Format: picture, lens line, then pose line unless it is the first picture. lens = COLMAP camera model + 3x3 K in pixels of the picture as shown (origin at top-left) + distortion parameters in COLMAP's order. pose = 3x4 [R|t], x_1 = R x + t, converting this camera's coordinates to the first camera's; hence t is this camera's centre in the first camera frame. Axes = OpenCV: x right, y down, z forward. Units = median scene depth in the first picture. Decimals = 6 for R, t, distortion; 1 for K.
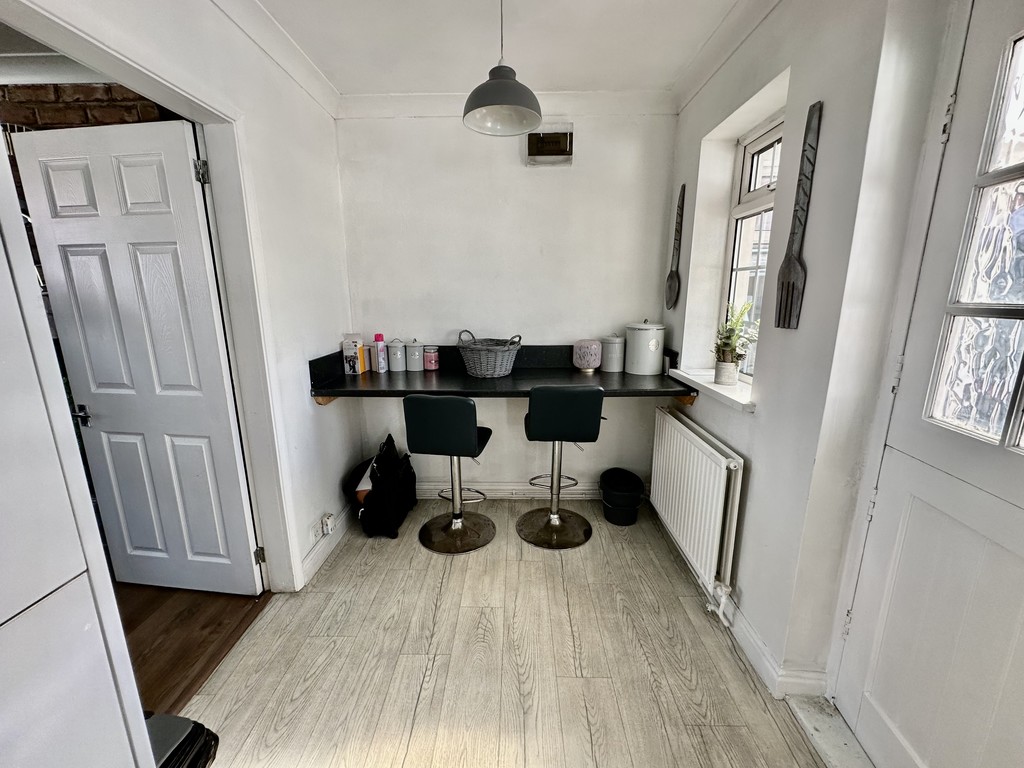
lens RADIAL K [[408.2, 0, 510.2], [0, 408.2, 381.3], [0, 0, 1]] dist [-0.000955, -0.000413]
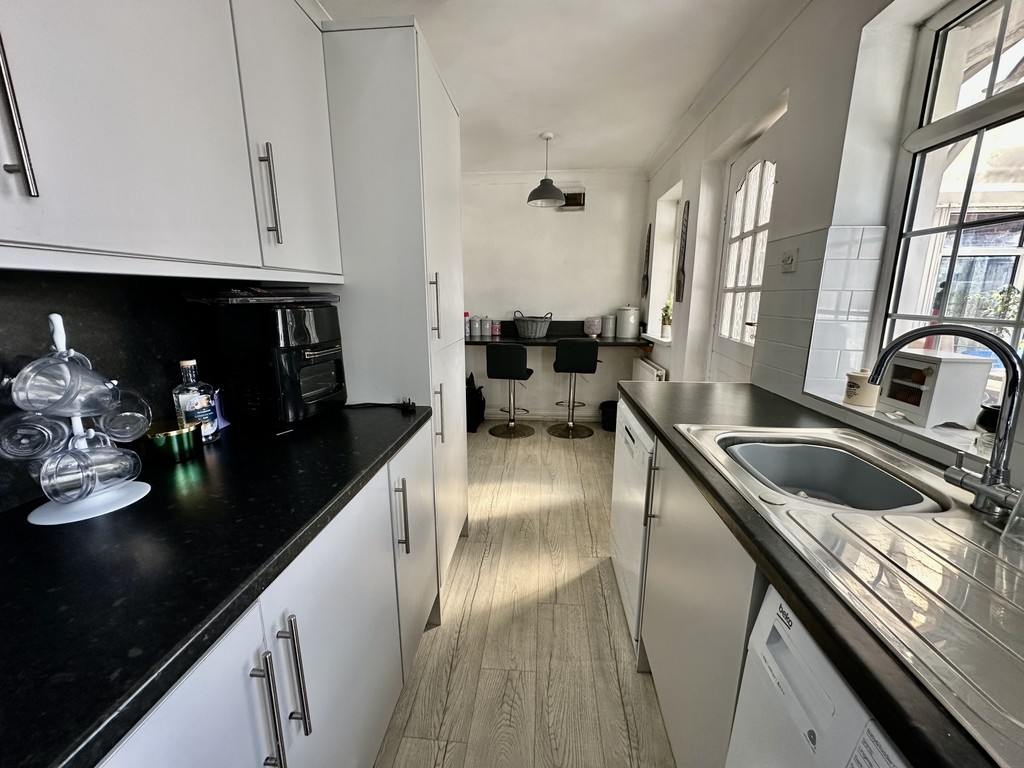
lens RADIAL K [[408.2, 0, 510.2], [0, 408.2, 381.3], [0, 0, 1]] dist [-0.000955, -0.000413]
pose [[0.997696, 0.017483, -0.065549, -0.031128], [-0.017802, 0.999832, -0.004282, 0.182567], [0.065463, 0.005439, 0.997840, -0.696869]]
